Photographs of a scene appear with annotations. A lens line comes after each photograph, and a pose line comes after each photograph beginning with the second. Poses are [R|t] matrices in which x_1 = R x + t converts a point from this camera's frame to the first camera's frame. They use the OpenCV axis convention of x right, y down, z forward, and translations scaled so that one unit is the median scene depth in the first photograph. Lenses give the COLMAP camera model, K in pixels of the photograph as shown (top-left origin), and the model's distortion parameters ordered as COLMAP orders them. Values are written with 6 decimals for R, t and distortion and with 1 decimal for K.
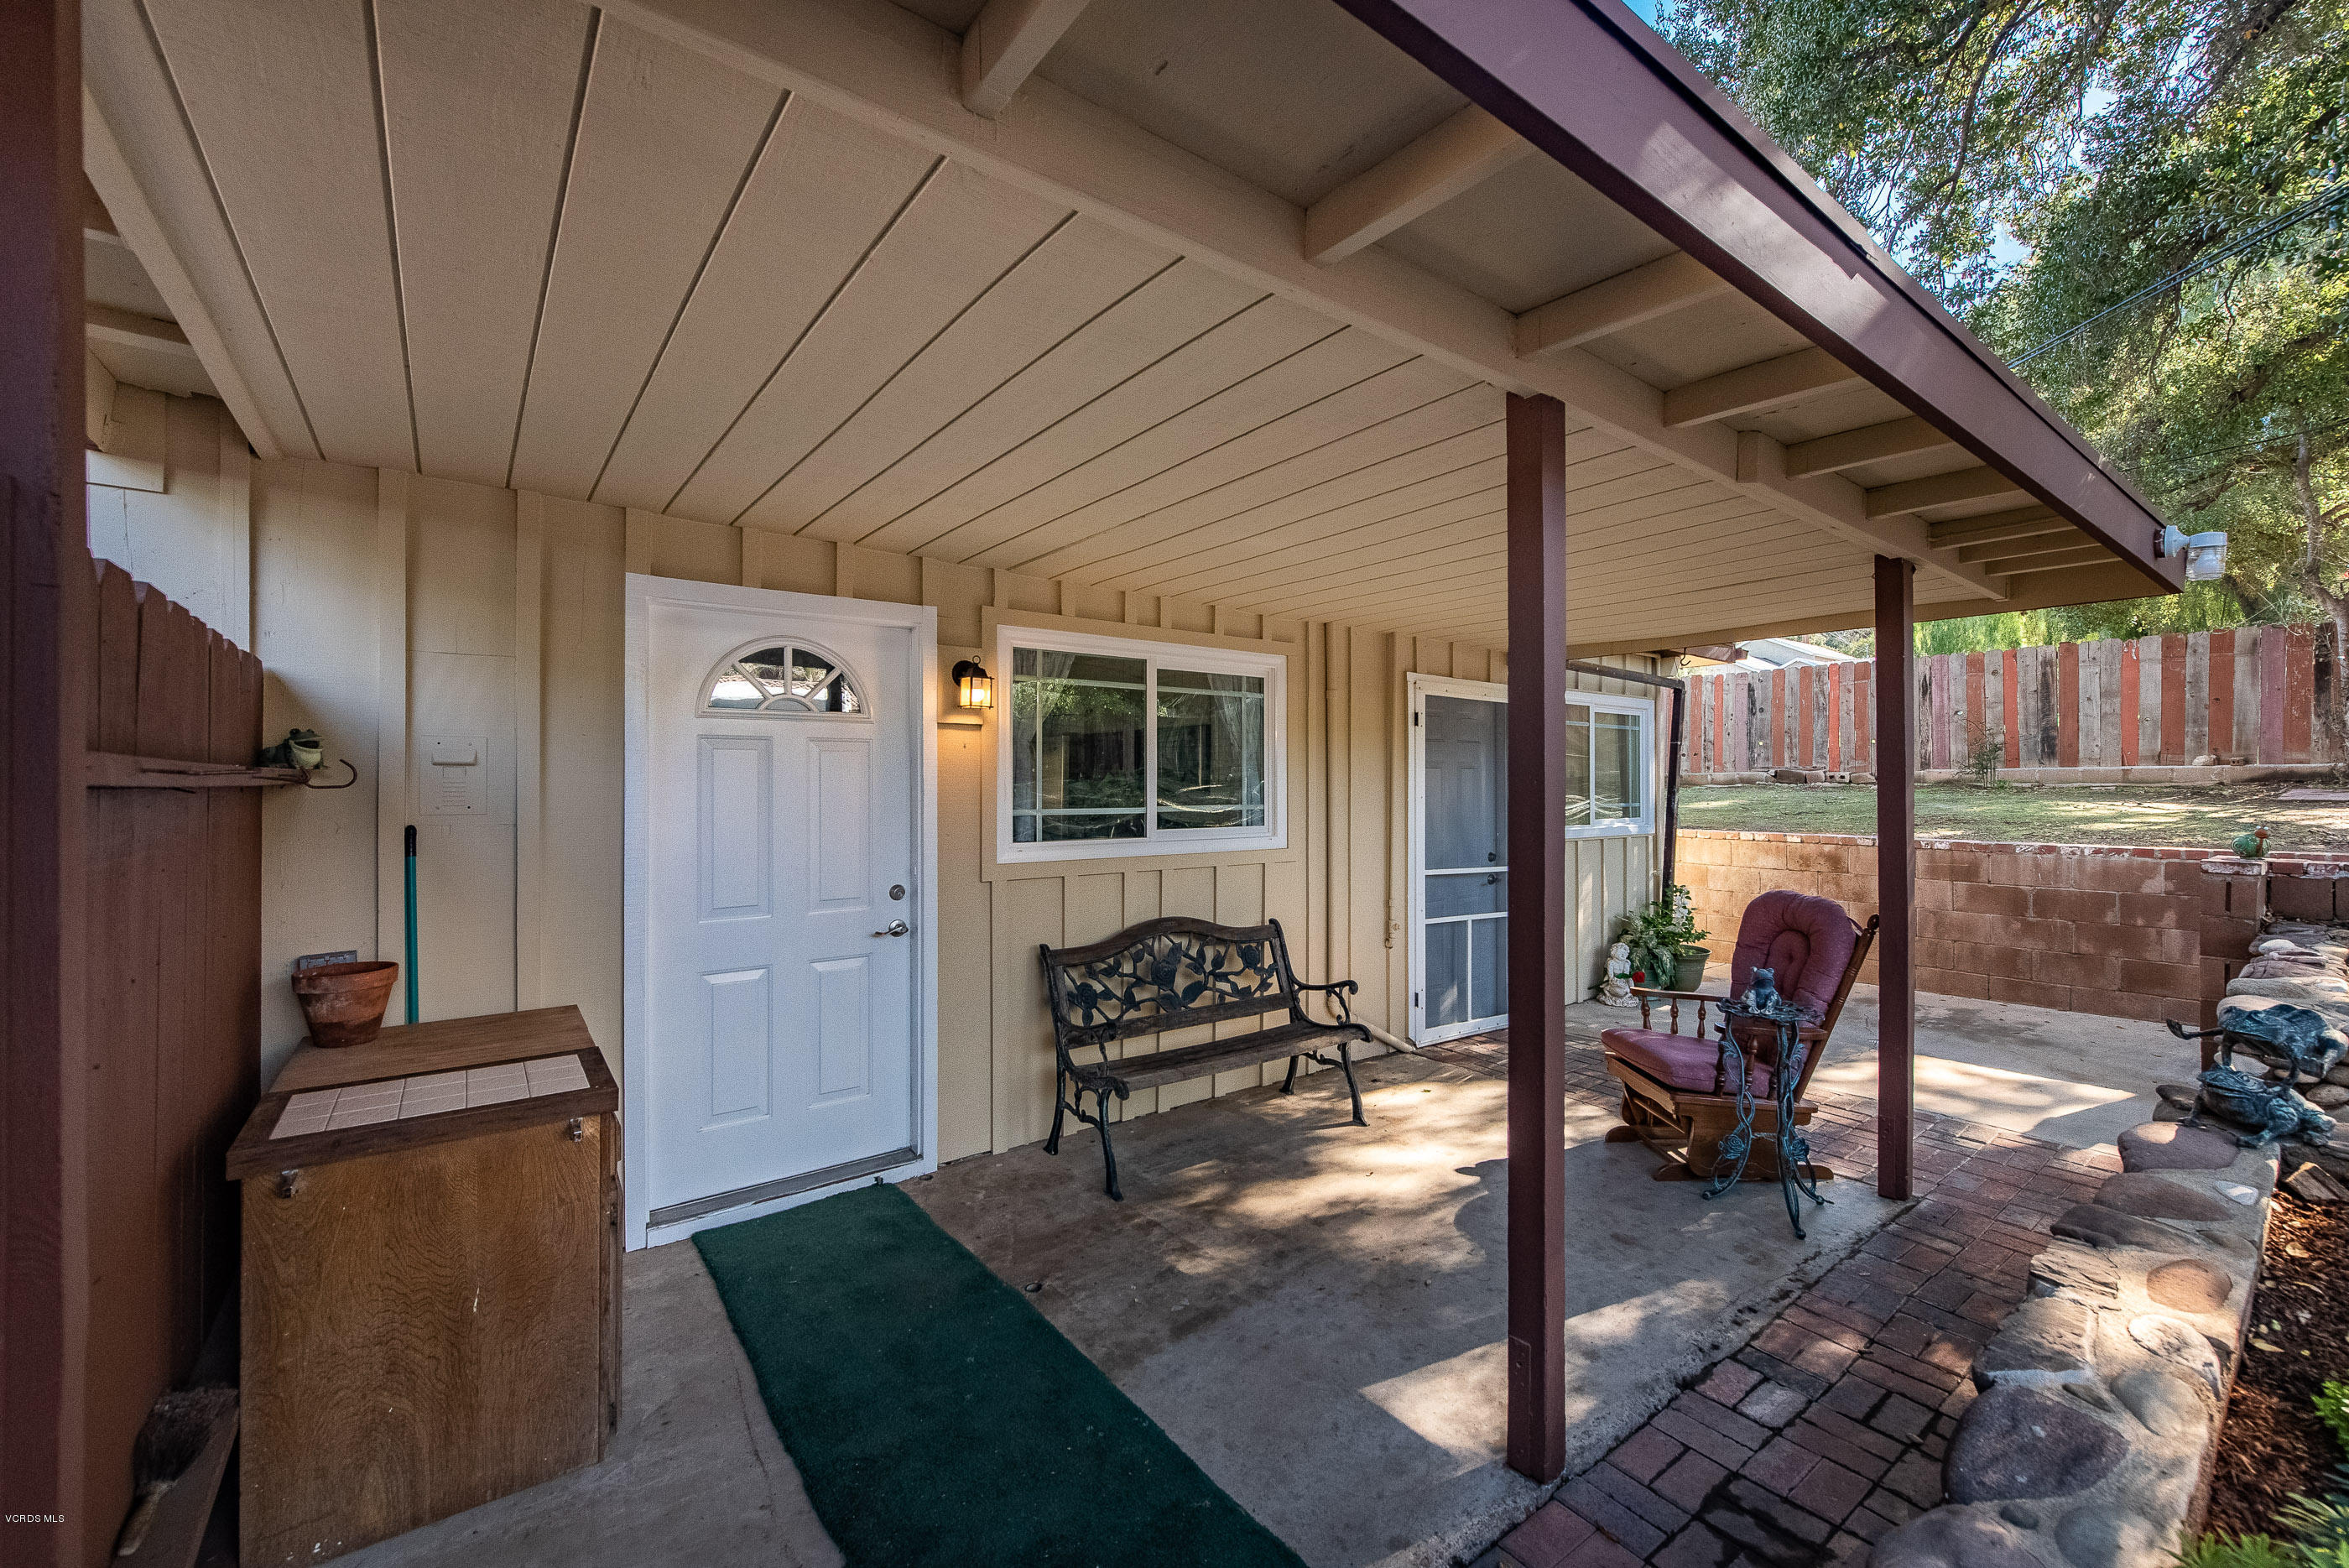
lens RADIAL K [[925.9, 0, 1164.9], [0, 925.9, 787.2], [0, 0, 1]] dist [0.008817, -0.003146]
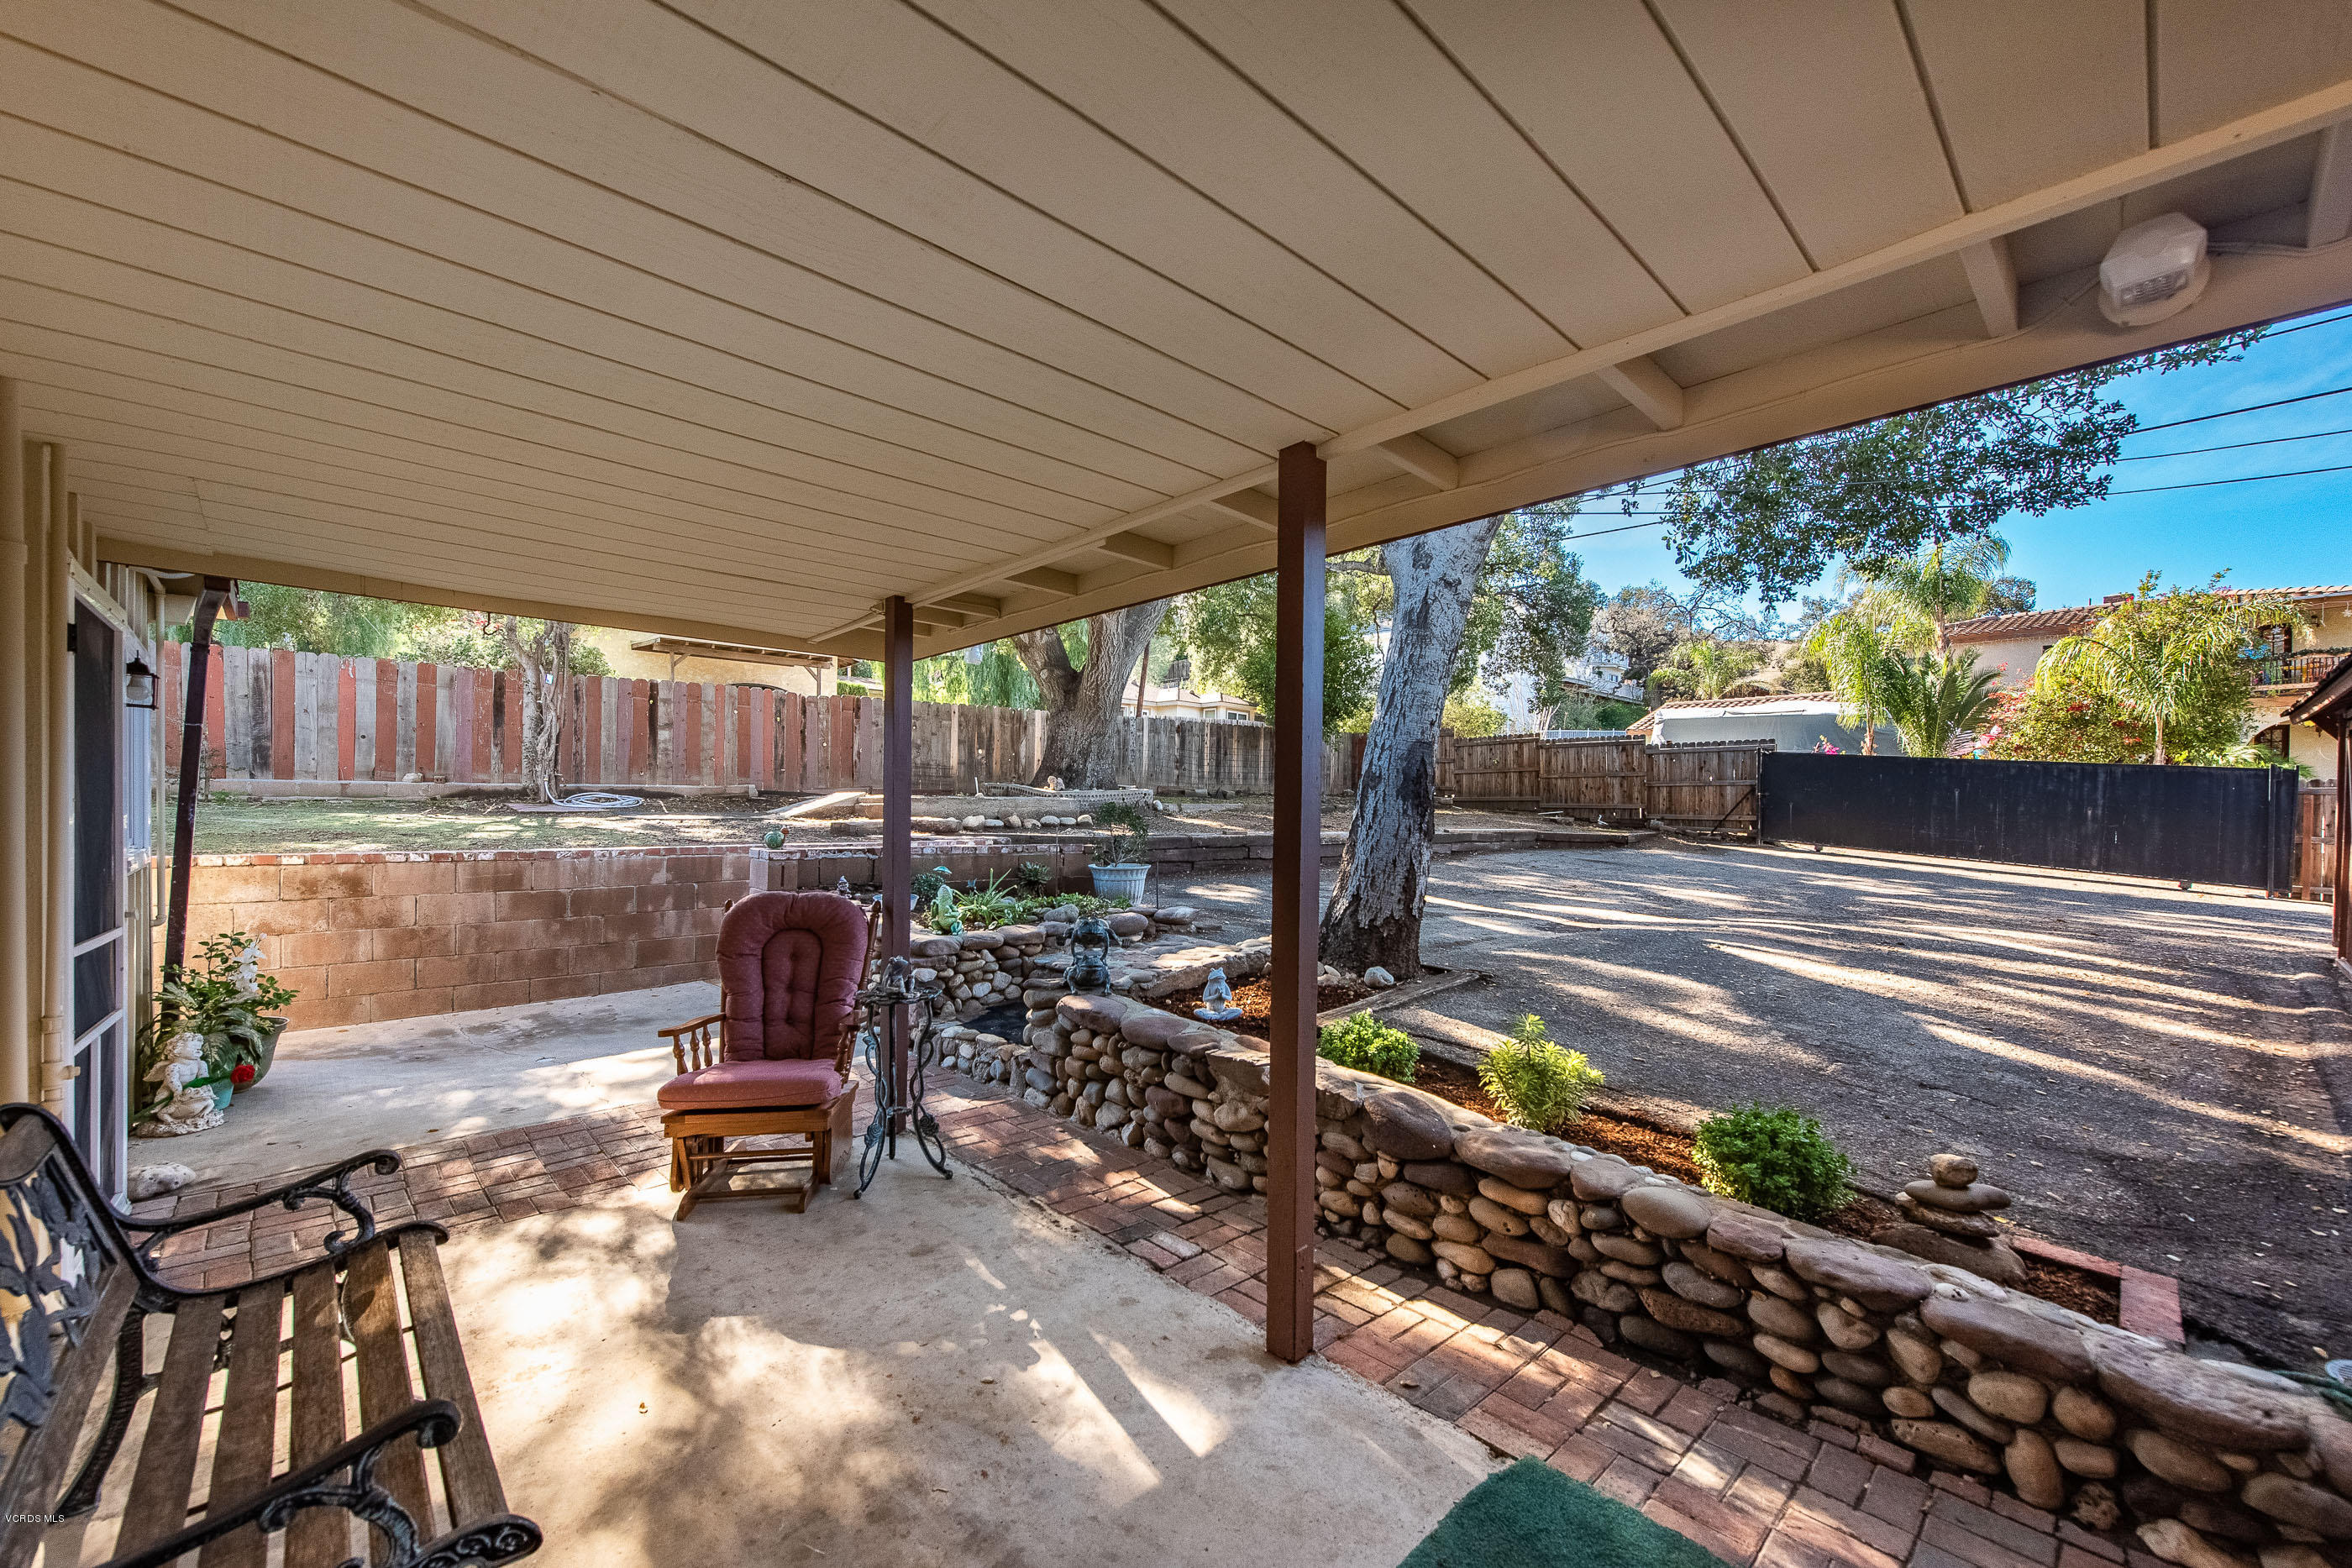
lens RADIAL K [[927.0, 0, 1212.9], [0, 927.0, 818.8], [0, 0, 1]] dist [0.008817, -0.003146]
pose [[-0.136006, -0.008714, 0.990670, -0.231326], [-0.006083, 0.999950, 0.007961, 0.011136], [-0.990689, -0.004944, -0.136052, 0.380794]]
